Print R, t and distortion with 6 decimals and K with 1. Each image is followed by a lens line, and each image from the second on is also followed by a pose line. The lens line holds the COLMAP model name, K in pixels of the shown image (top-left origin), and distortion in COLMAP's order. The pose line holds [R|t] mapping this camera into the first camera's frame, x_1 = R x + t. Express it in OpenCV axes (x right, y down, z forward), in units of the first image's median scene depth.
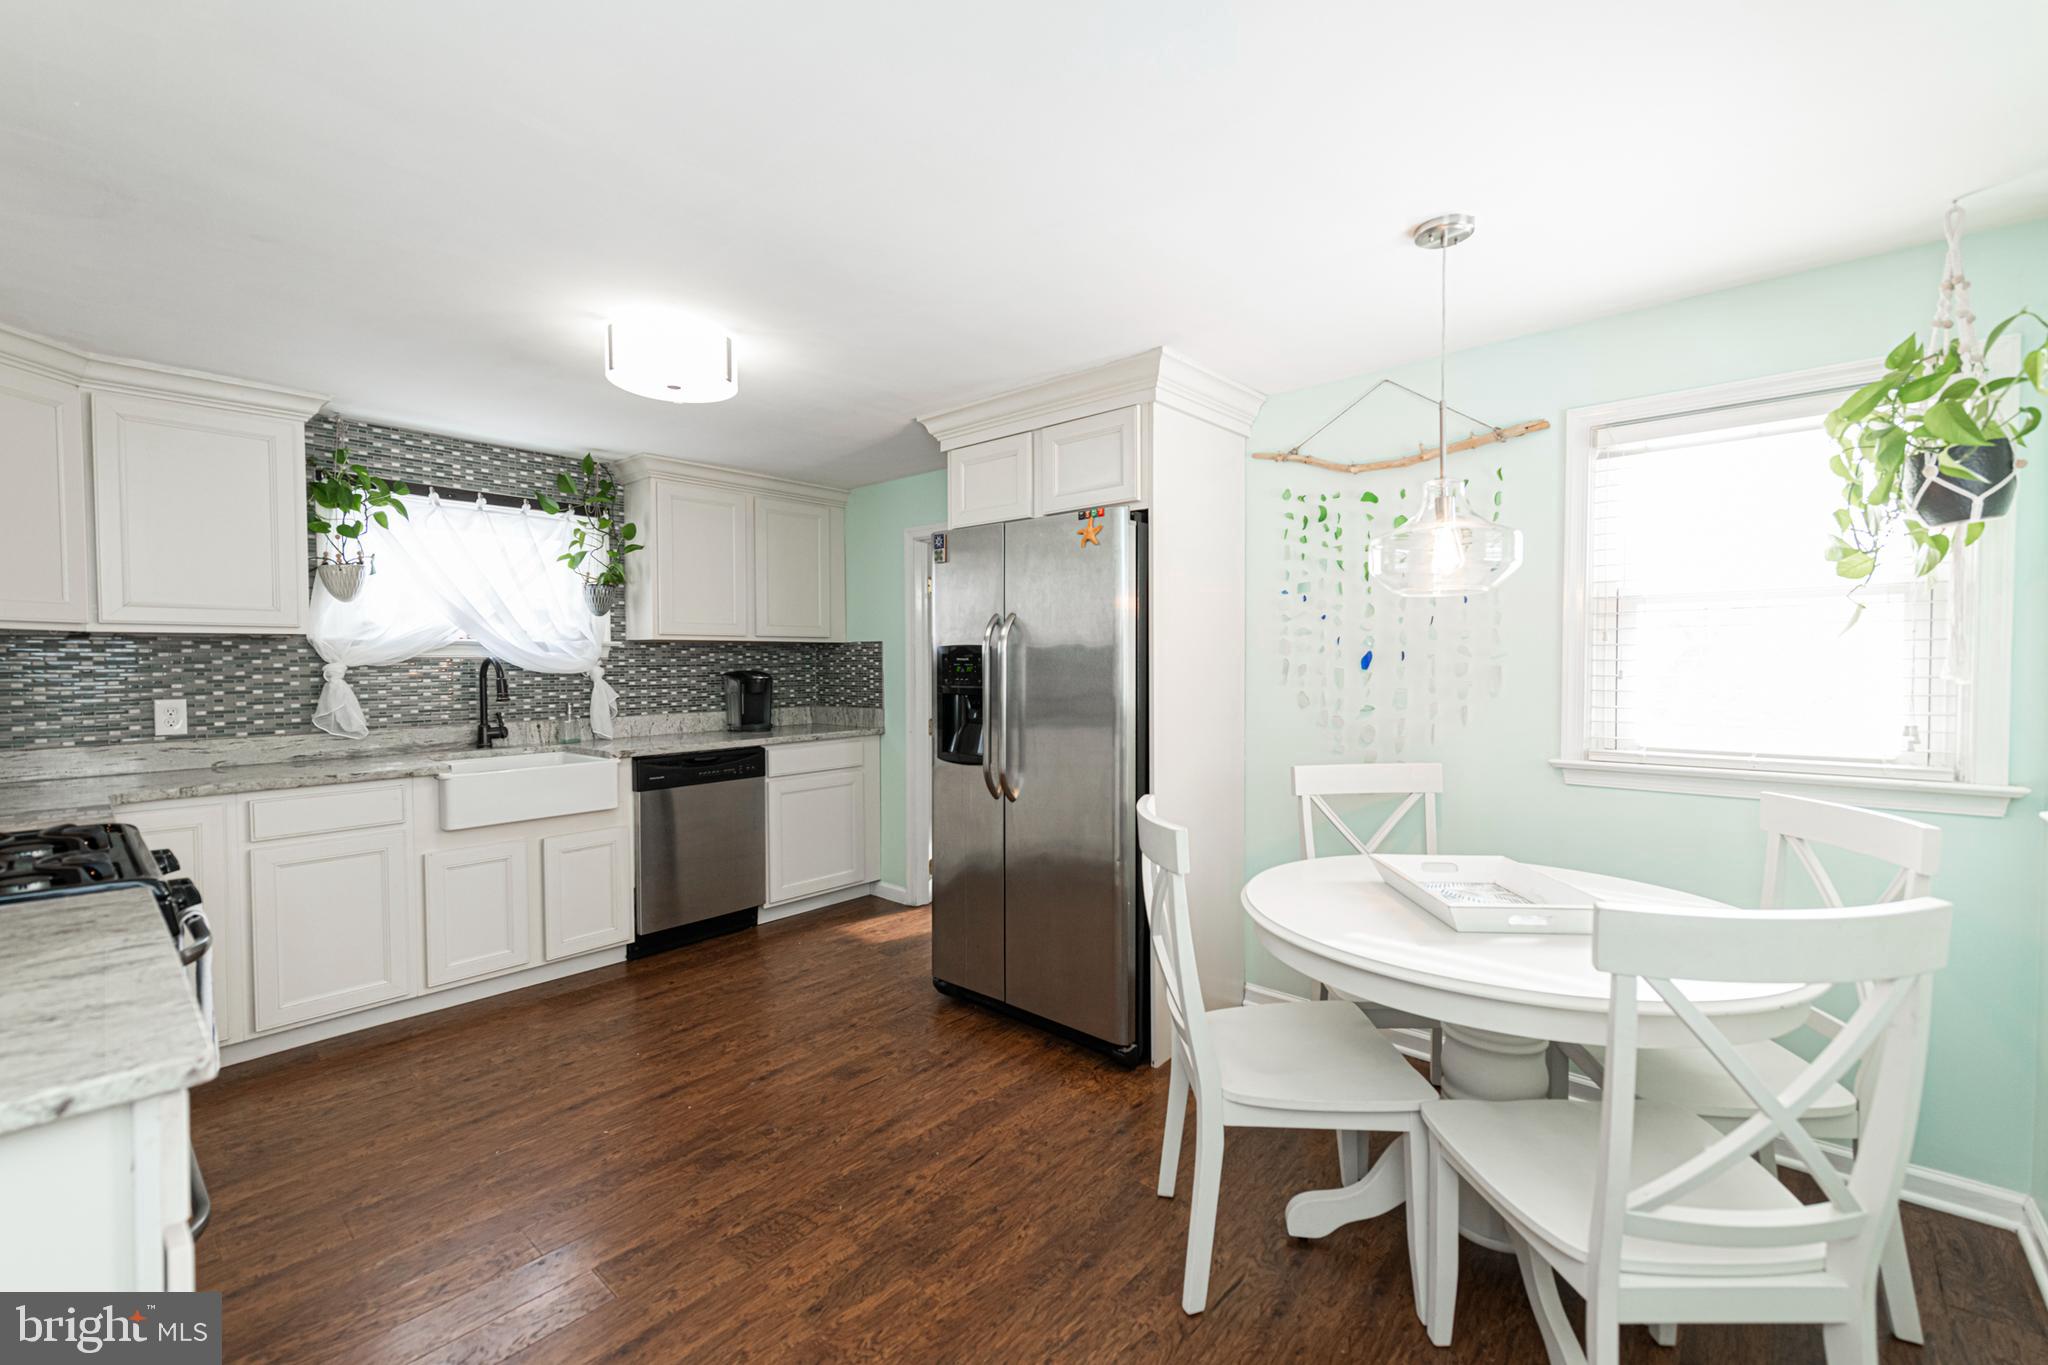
lens RADIAL K [[855.5, 0, 1029.0], [0, 855.5, 683.2], [0, 0, 1]] dist [0.019354, -0.007667]
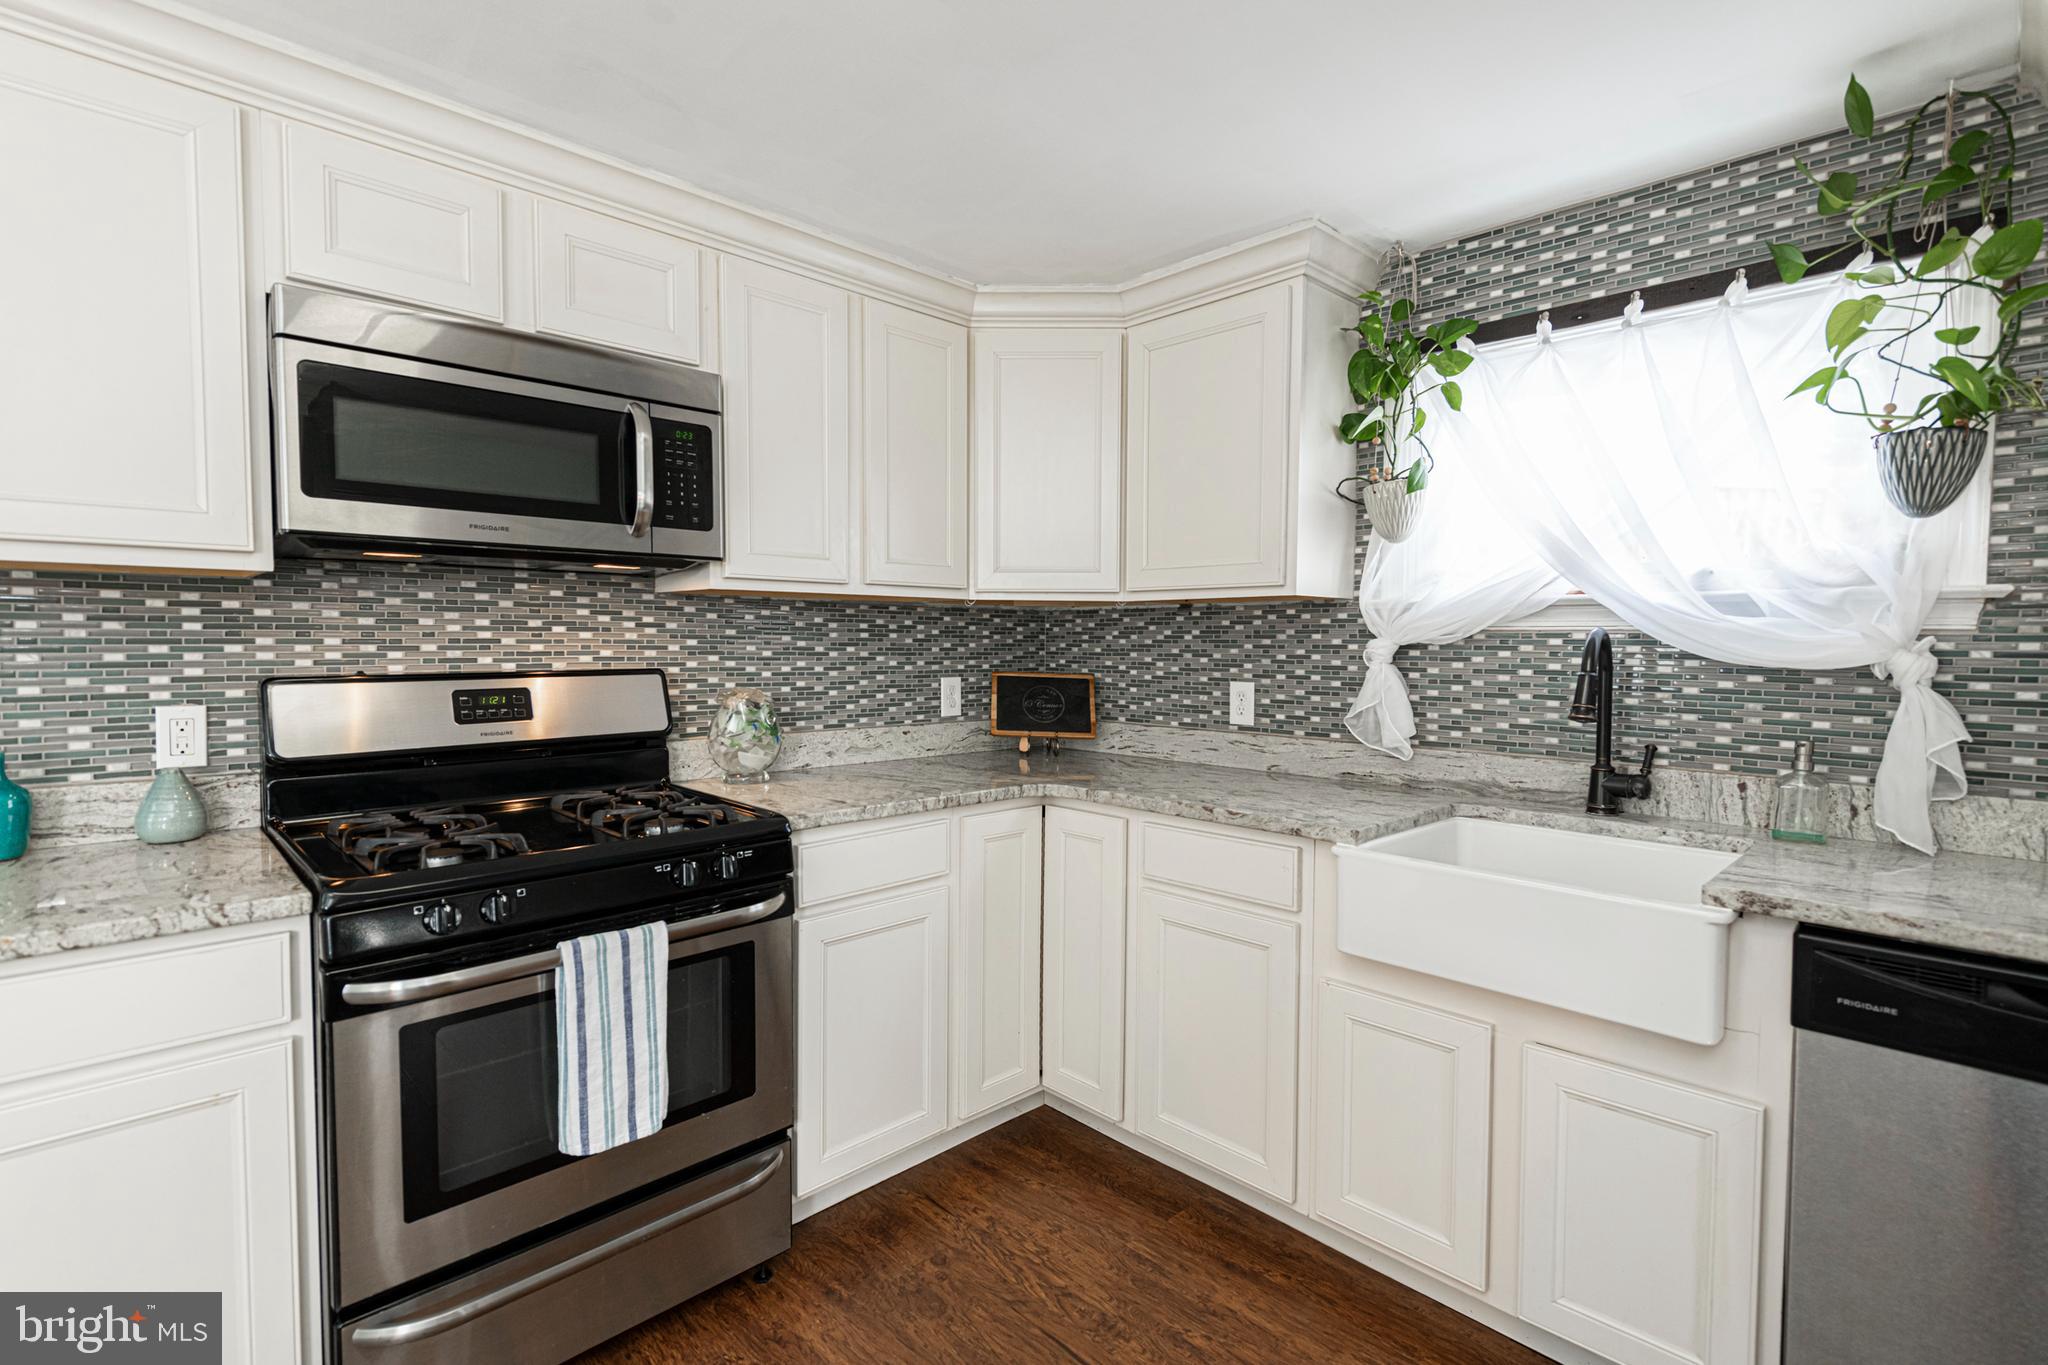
lens RADIAL K [[946.8, 0, 1026.5], [0, 946.8, 681.4], [0, 0, 1]] dist [0.019635, -0.012166]
pose [[-0.075136, 0.046831, -0.996073, -0.068339], [-0.034696, 0.998169, 0.049547, -0.016634], [0.996569, 0.038283, -0.073374, 0.746905]]
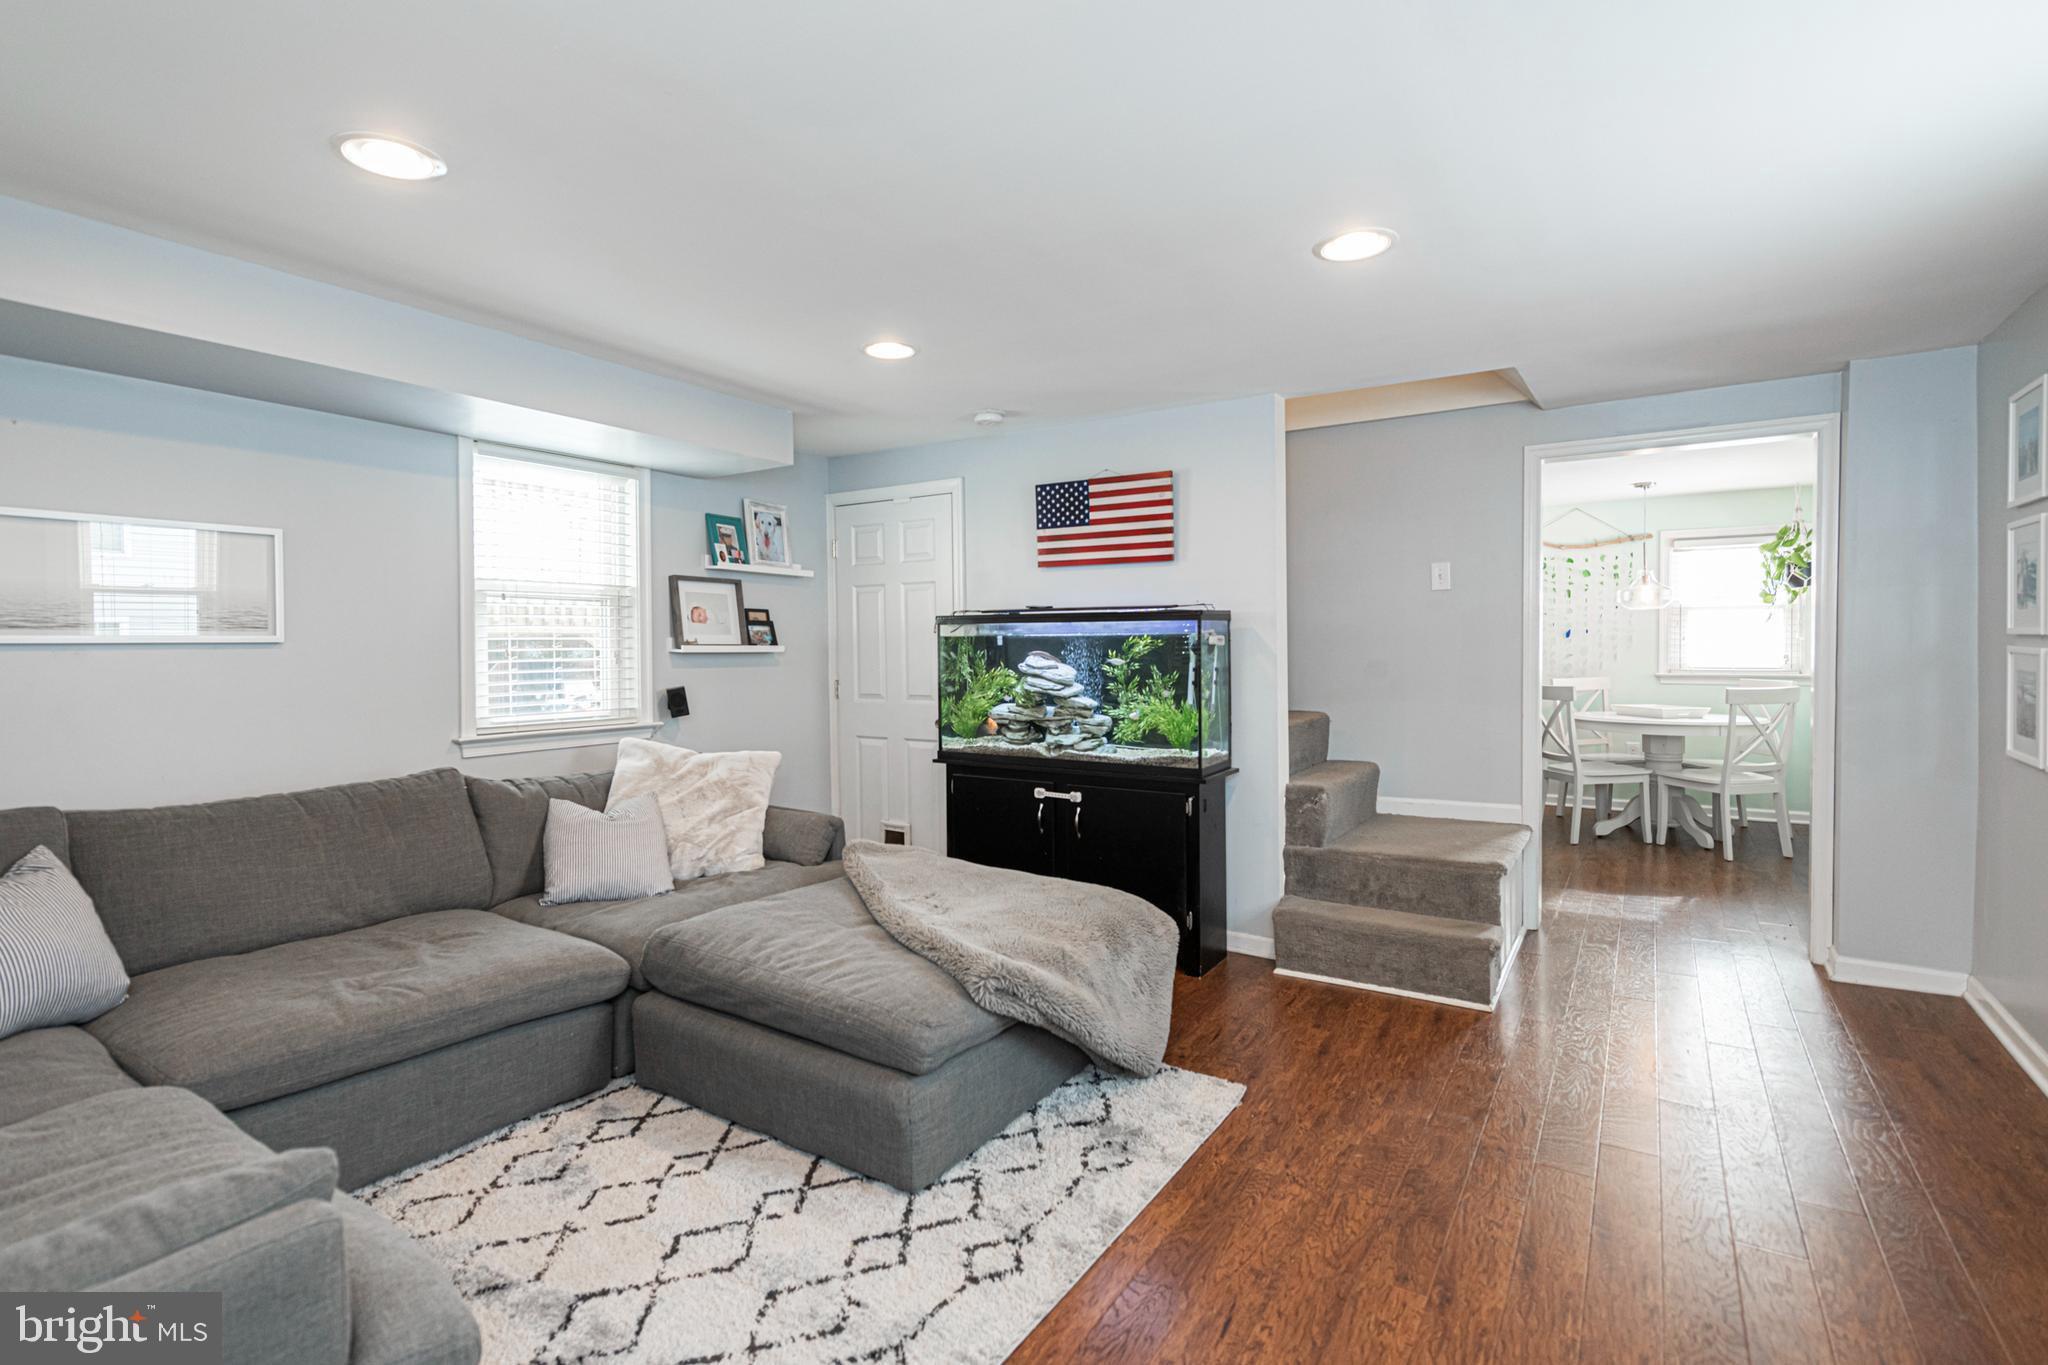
lens RADIAL K [[965.1, 0, 1019.2], [0, 965.1, 662.6], [0, 0, 1]] dist [0.020640, -0.012283]
pose [[0.989438, -0.004630, 0.144880, -1.120520], [0.006002, 0.999941, -0.009036, 0.050947], [-0.144830, 0.009810, 0.989408, -1.039104]]
